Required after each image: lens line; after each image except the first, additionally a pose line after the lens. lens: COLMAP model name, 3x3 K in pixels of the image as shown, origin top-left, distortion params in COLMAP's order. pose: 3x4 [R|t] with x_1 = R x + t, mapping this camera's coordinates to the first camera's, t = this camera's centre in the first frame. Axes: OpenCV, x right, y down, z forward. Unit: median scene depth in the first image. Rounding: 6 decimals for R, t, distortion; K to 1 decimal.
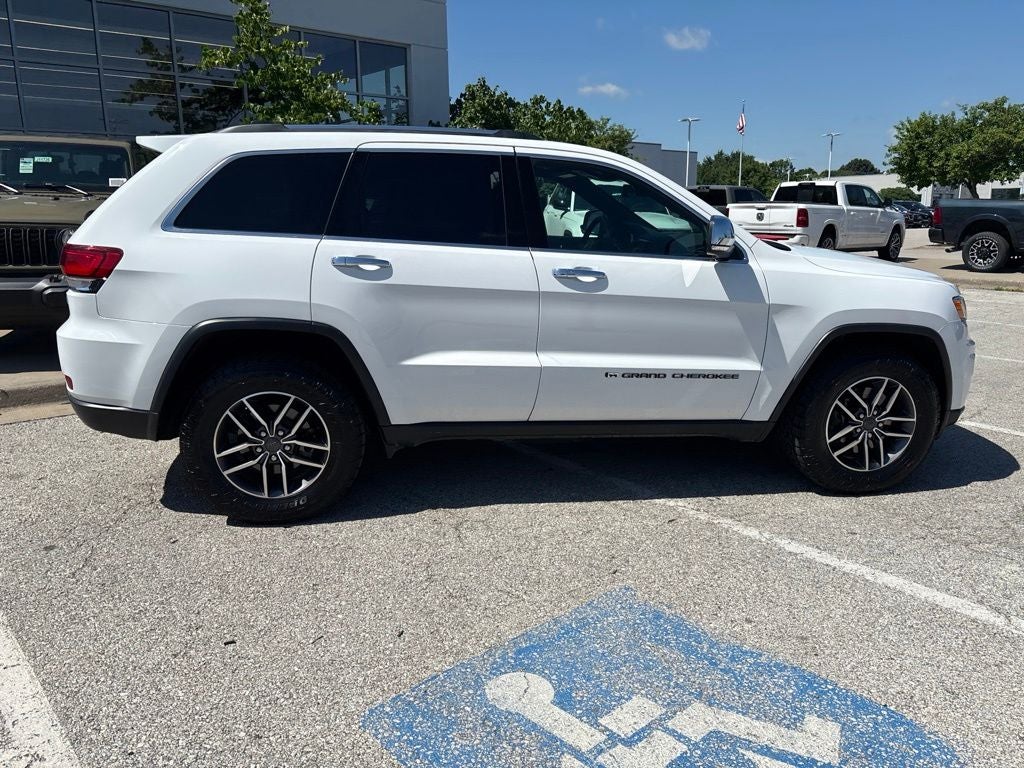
lens RADIAL K [[777.7, 0, 506.9], [0, 777.7, 375.8], [0, 0, 1]] dist [0.057754, -0.071153]
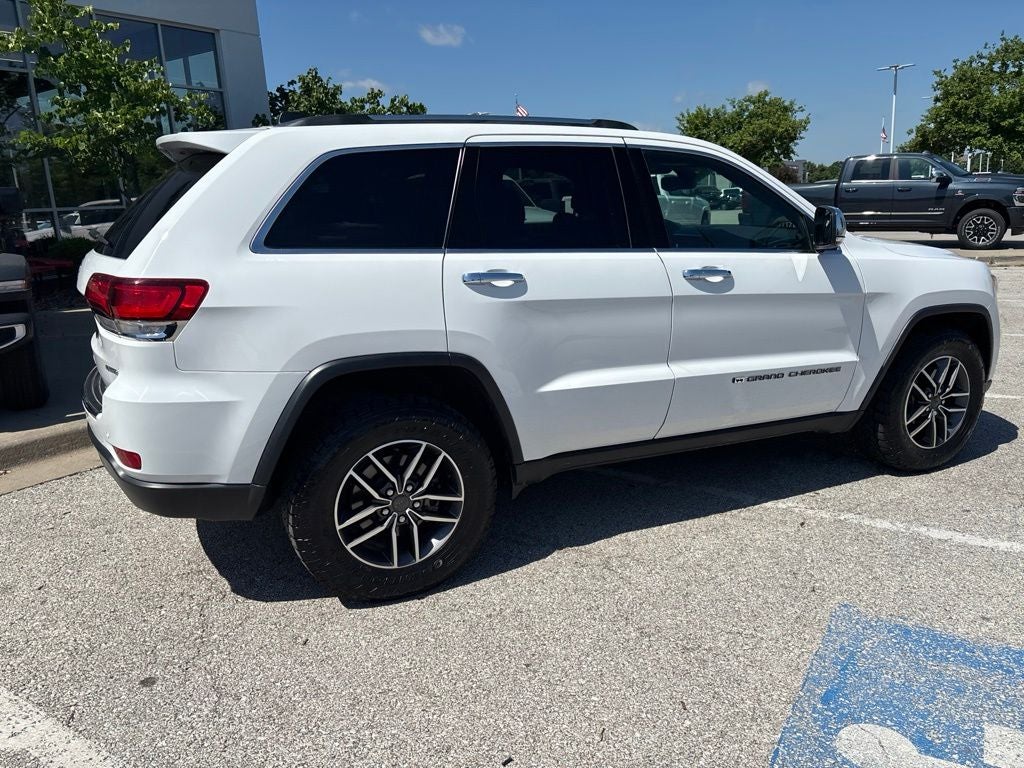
lens RADIAL K [[777.7, 0, 506.9], [0, 777.7, 393.1], [0, 0, 1]] dist [0.057754, -0.071153]
pose [[0.959504, -0.102217, 0.262495, -0.379241], [0.095726, 0.994704, 0.037433, -0.046896], [-0.264931, -0.010789, 0.964207, 0.165881]]
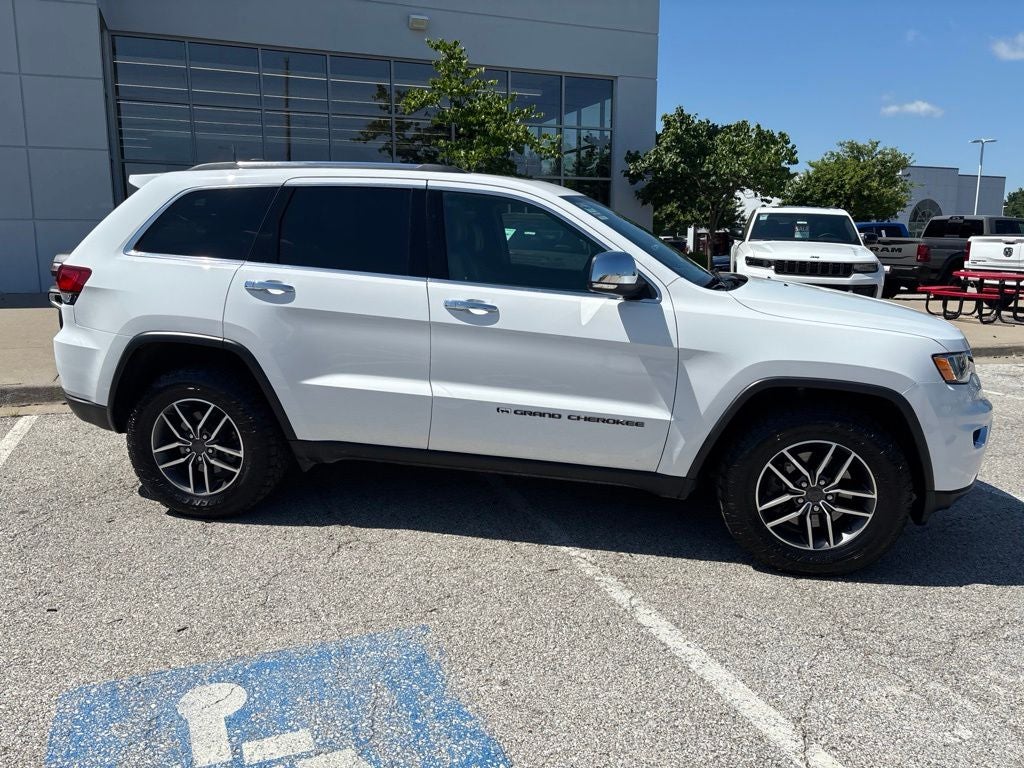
lens RADIAL K [[777.7, 0, 506.1], [0, 777.7, 374.1], [0, 0, 1]] dist [0.057754, -0.071153]
pose [[0.940914, 0.070836, -0.331153, 0.456238], [-0.082857, 0.996312, -0.022303, -0.025250], [0.328352, 0.048424, 0.943313, 0.080552]]
